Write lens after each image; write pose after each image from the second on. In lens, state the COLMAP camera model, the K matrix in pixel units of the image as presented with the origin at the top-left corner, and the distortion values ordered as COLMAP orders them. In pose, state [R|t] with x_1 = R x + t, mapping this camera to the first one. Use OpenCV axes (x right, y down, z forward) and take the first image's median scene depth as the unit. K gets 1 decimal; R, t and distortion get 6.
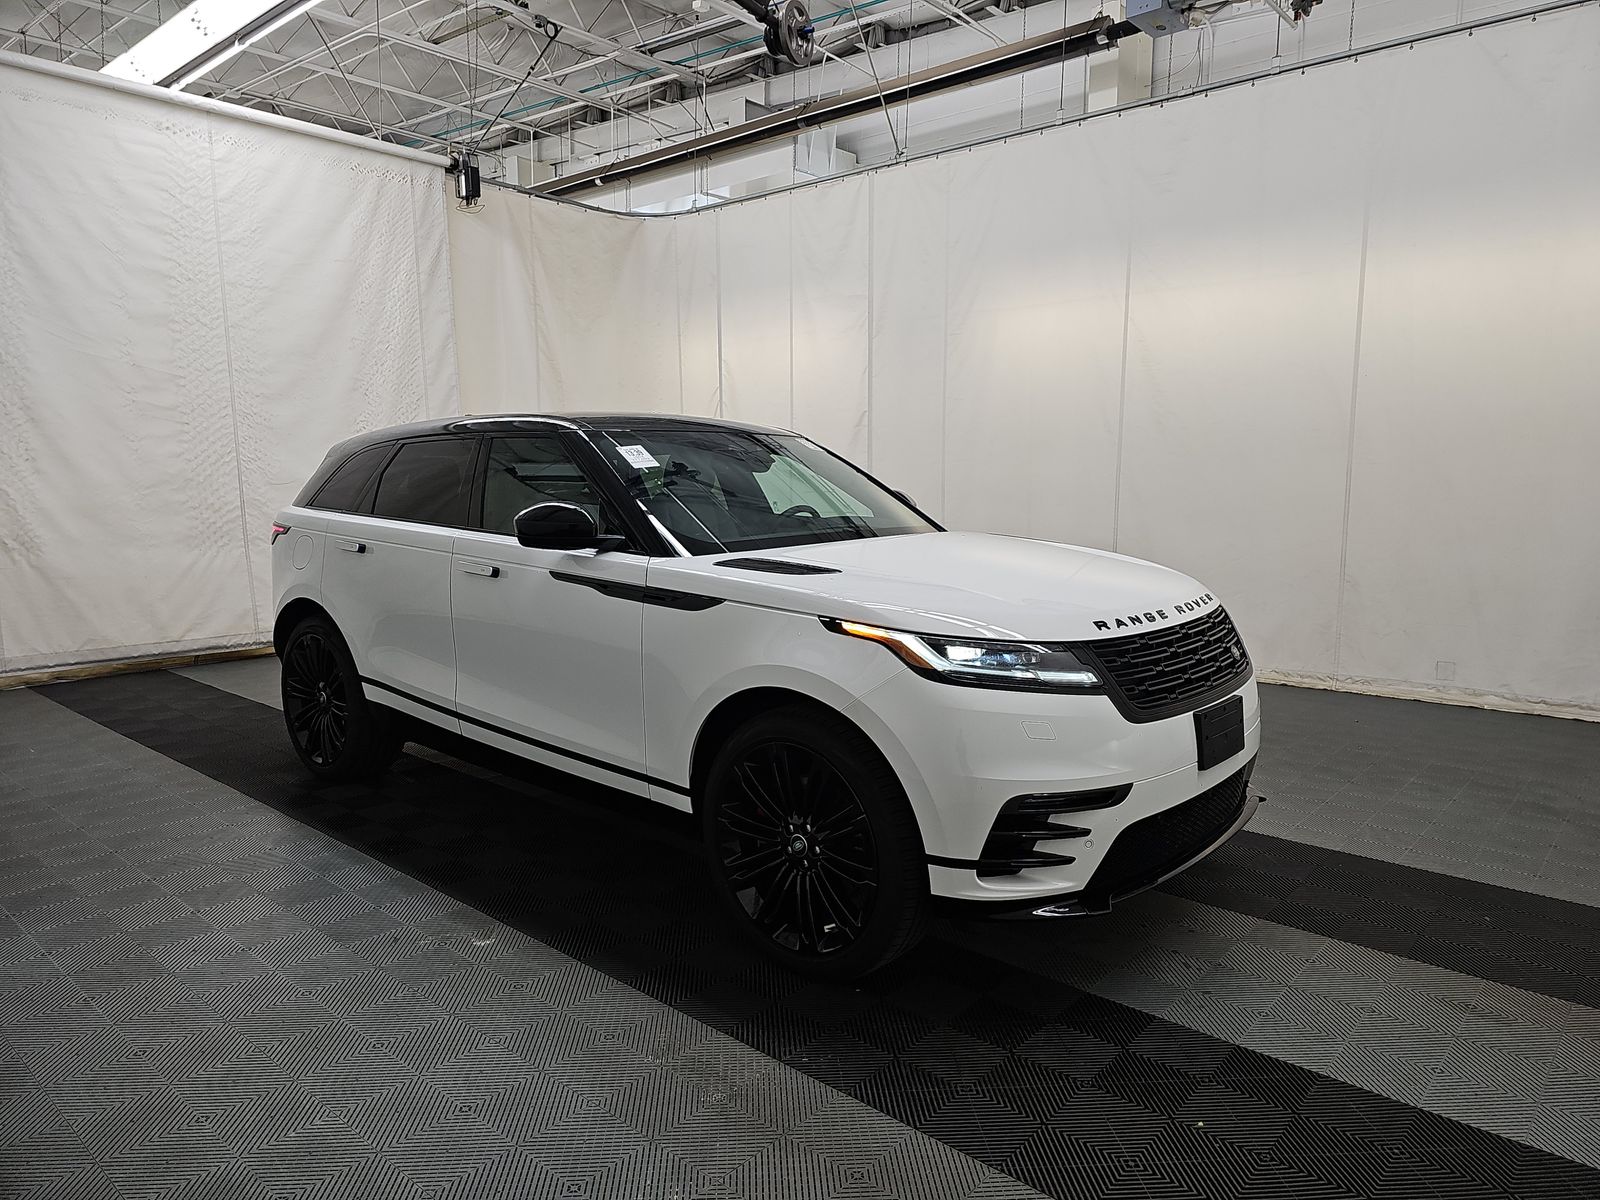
lens RADIAL K [[1059.3, 0, 781.5], [0, 1059.3, 616.8], [0, 0, 1]] dist [0.049061, -0.034458]
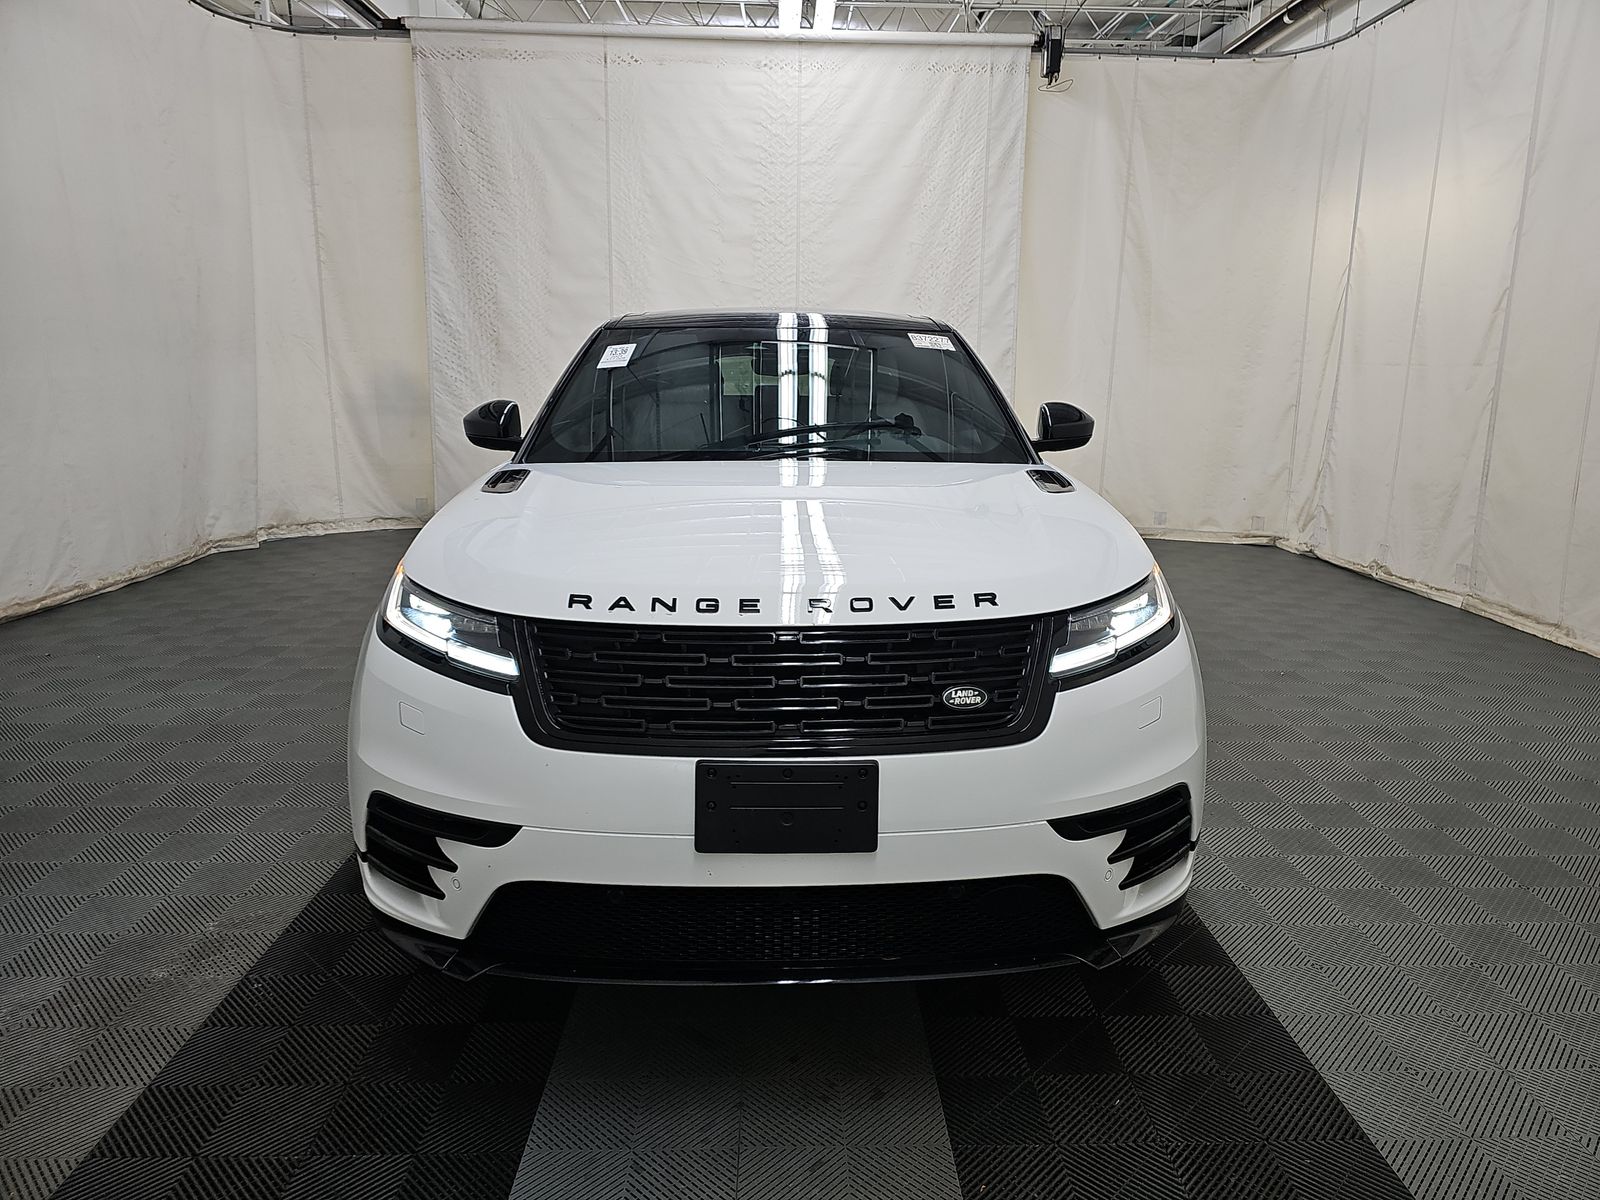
lens RADIAL K [[1059.3, 0, 814.3], [0, 1059.3, 604.0], [0, 0, 1]] dist [0.049061, -0.034458]
pose [[0.699236, 0.160313, -0.696685, 0.328909], [-0.106894, 0.987022, 0.119836, -0.033262], [0.706855, -0.009322, 0.707297, 0.224867]]
